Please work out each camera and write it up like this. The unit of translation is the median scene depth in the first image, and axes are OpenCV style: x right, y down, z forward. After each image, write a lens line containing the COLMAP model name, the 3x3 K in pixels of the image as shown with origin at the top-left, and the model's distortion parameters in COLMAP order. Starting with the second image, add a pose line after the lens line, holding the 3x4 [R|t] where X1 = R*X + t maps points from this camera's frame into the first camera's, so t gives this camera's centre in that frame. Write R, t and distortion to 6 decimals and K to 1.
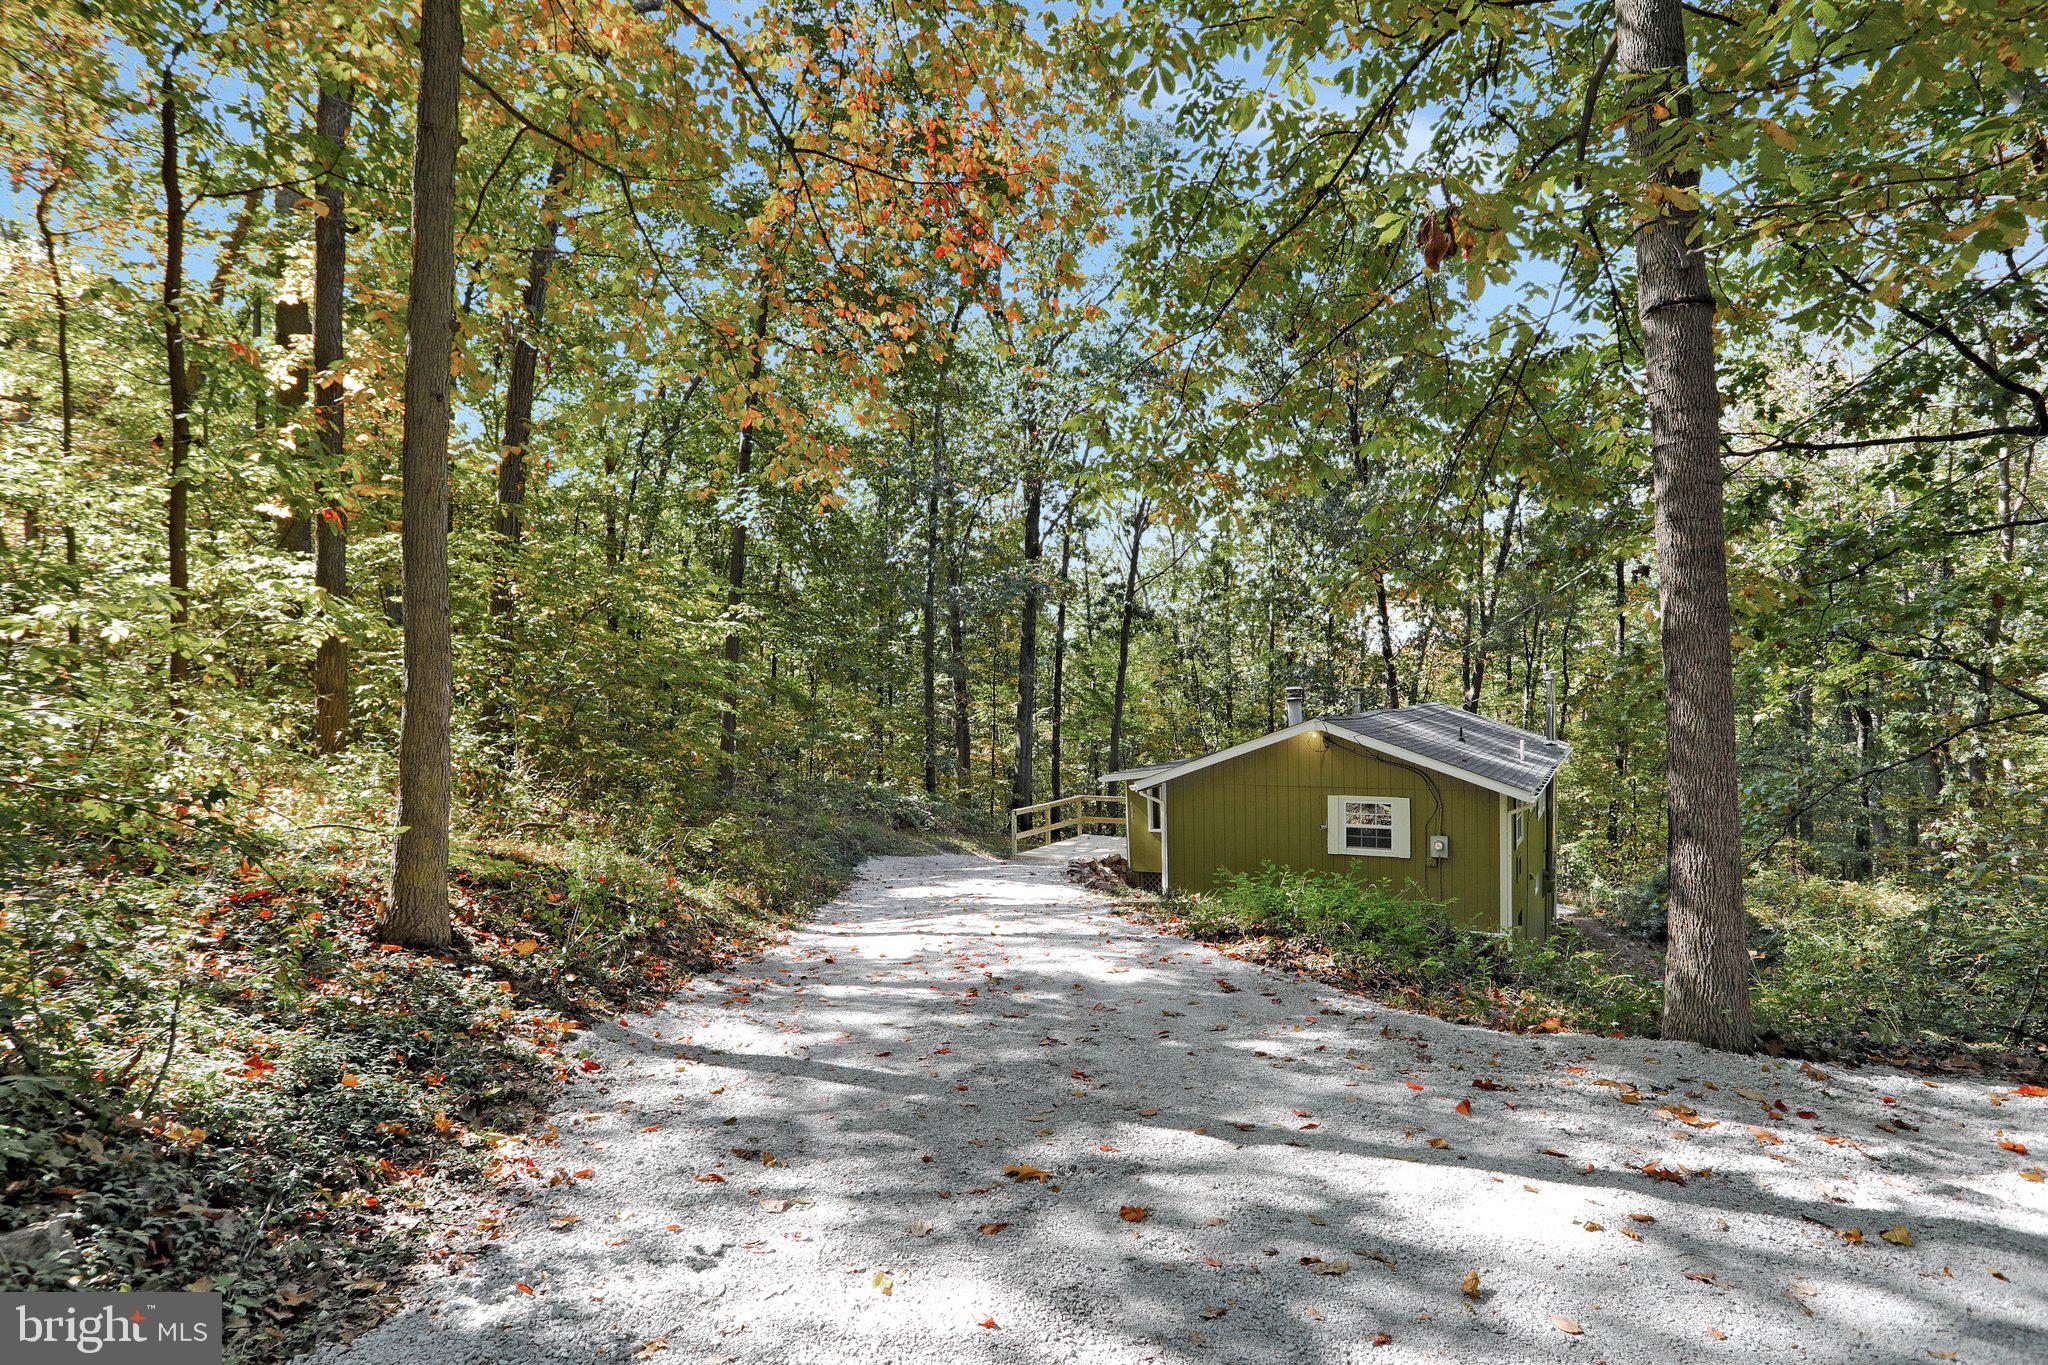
lens RADIAL K [[1013.1, 0, 1052.9], [0, 1013.1, 673.5], [0, 0, 1]] dist [-0.083461, 0.038199]
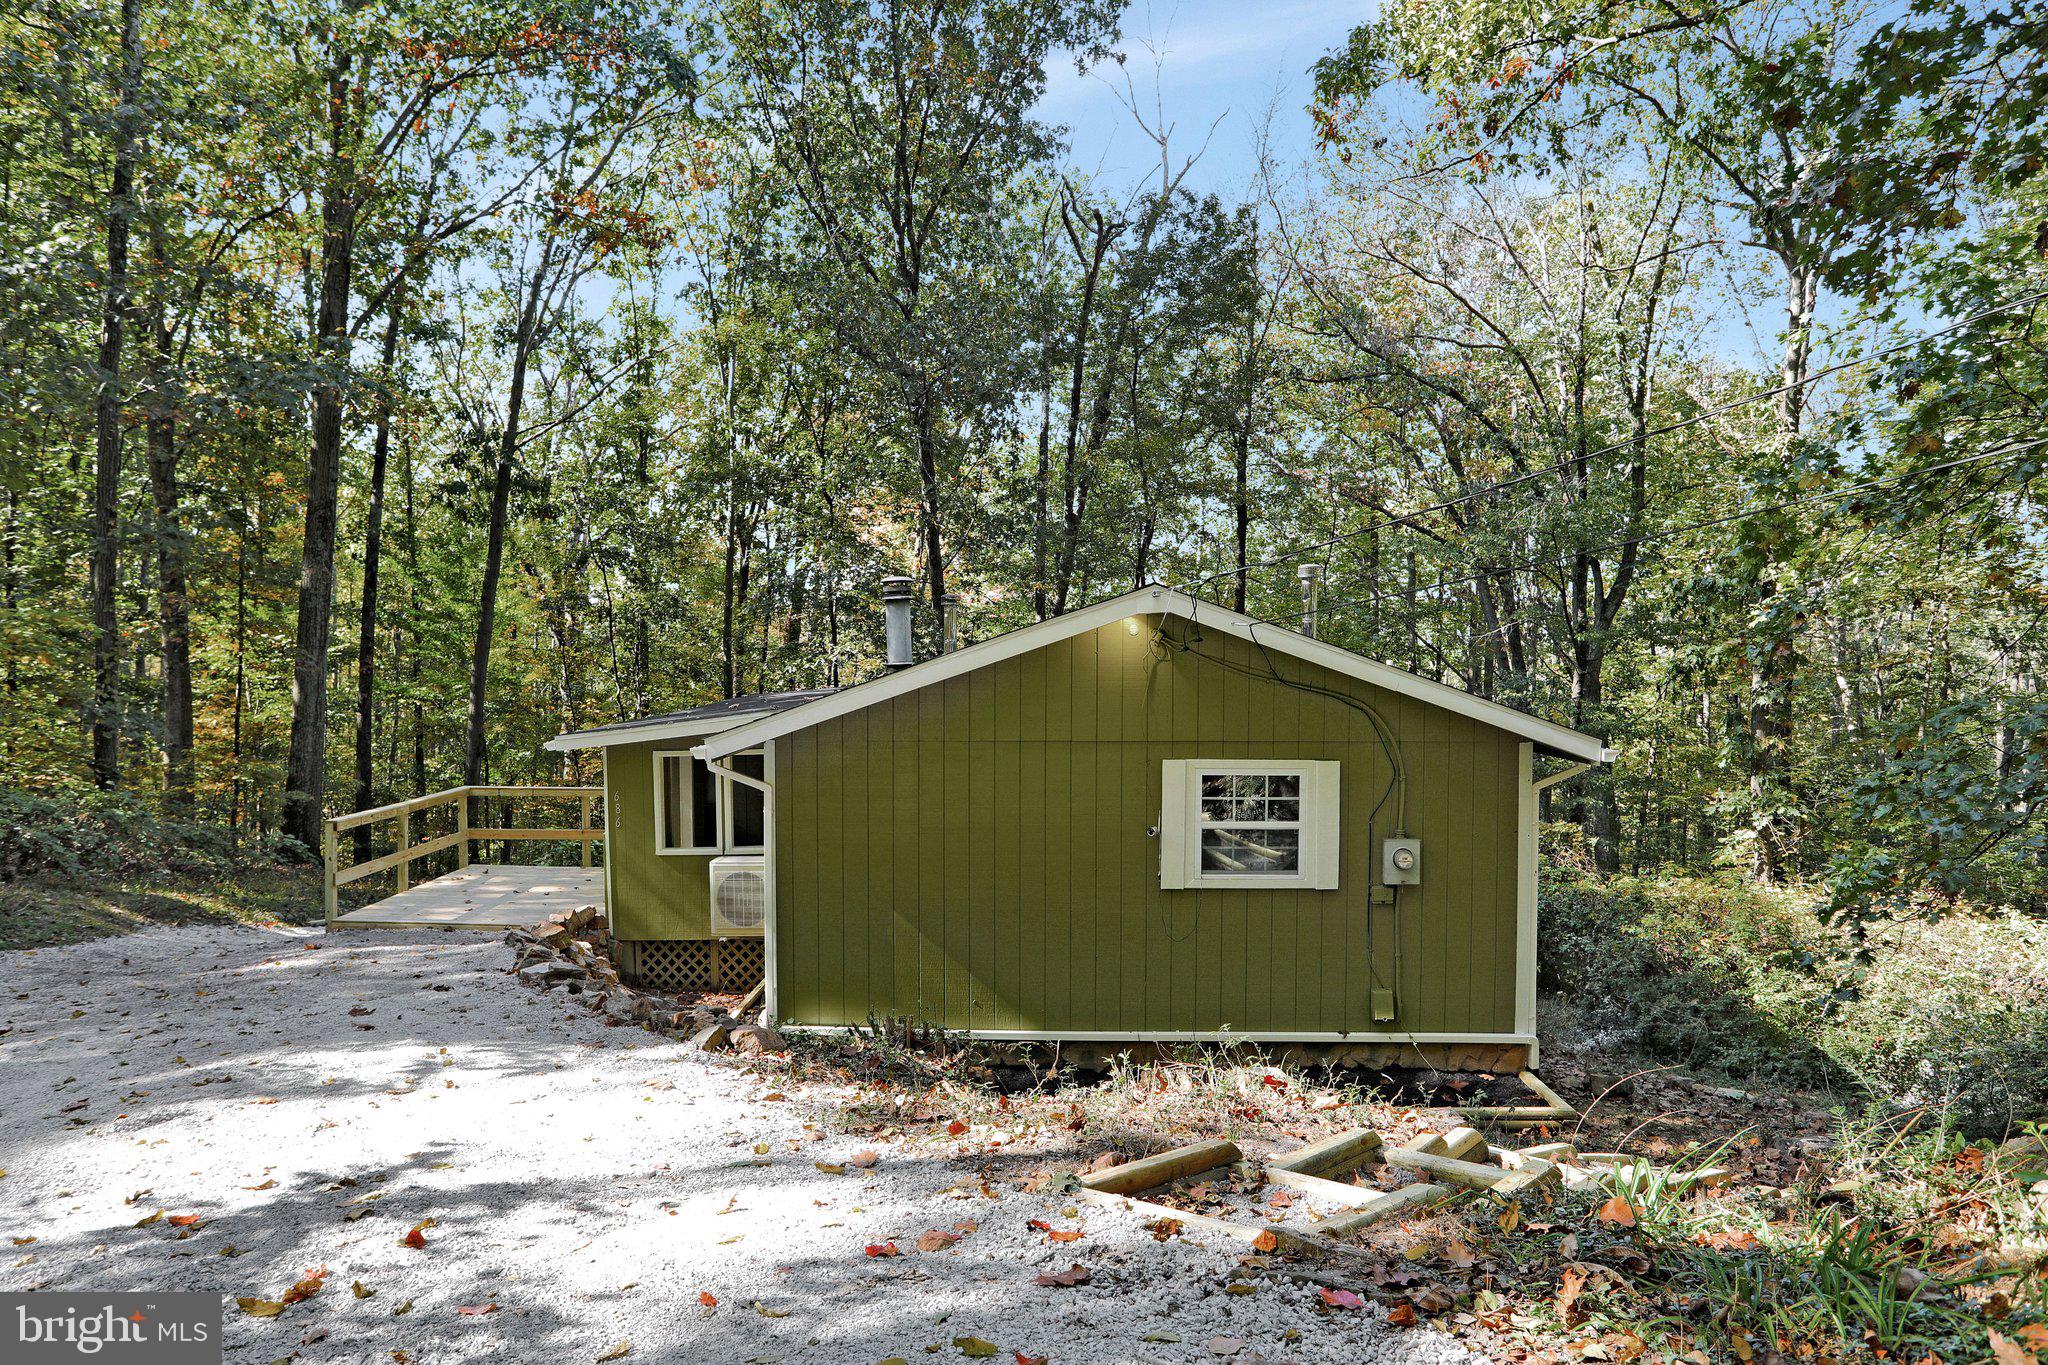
lens RADIAL K [[1259.6, 0, 1024.0], [0, 1259.6, 682.5], [0, 0, 1]] dist [-0.025847, 0.000299]
pose [[0.872789, 0.002494, 0.488091, -0.050462], [-0.023849, 0.999010, 0.037543, 0.062453], [-0.487514, -0.044407, 0.871985, 0.504656]]
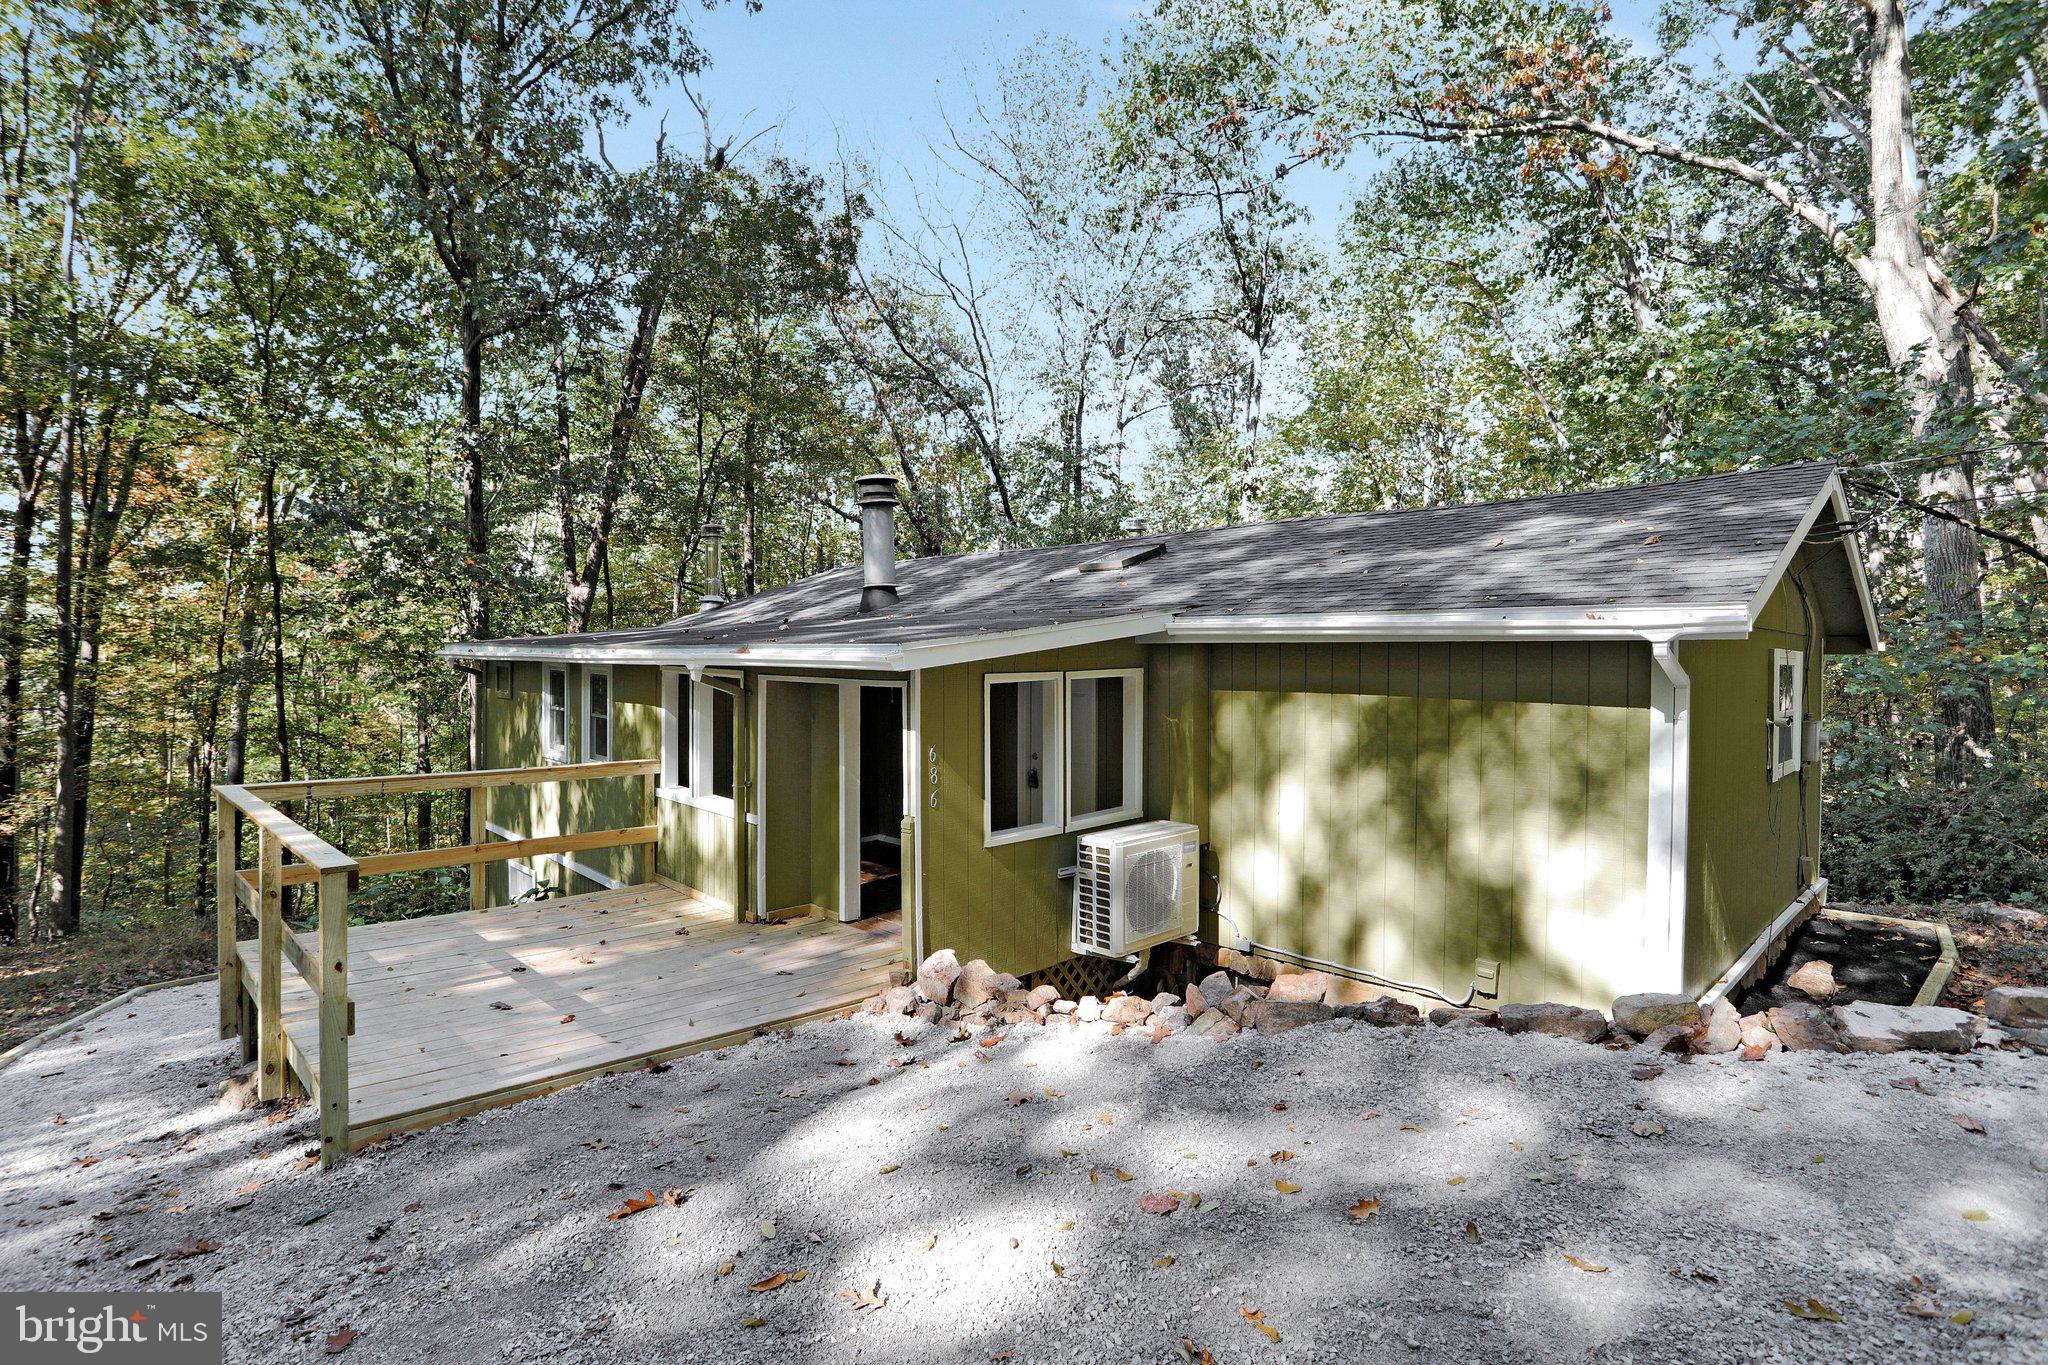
lens RADIAL K [[1013.1, 0, 1052.9], [0, 1013.1, 673.5], [0, 0, 1]] dist [-0.083461, 0.038199]
pose [[0.296550, -0.002927, 0.955013, -0.203680], [-0.030296, 0.999463, 0.012470, 0.127465], [-0.954537, -0.032631, 0.296302, 1.098489]]
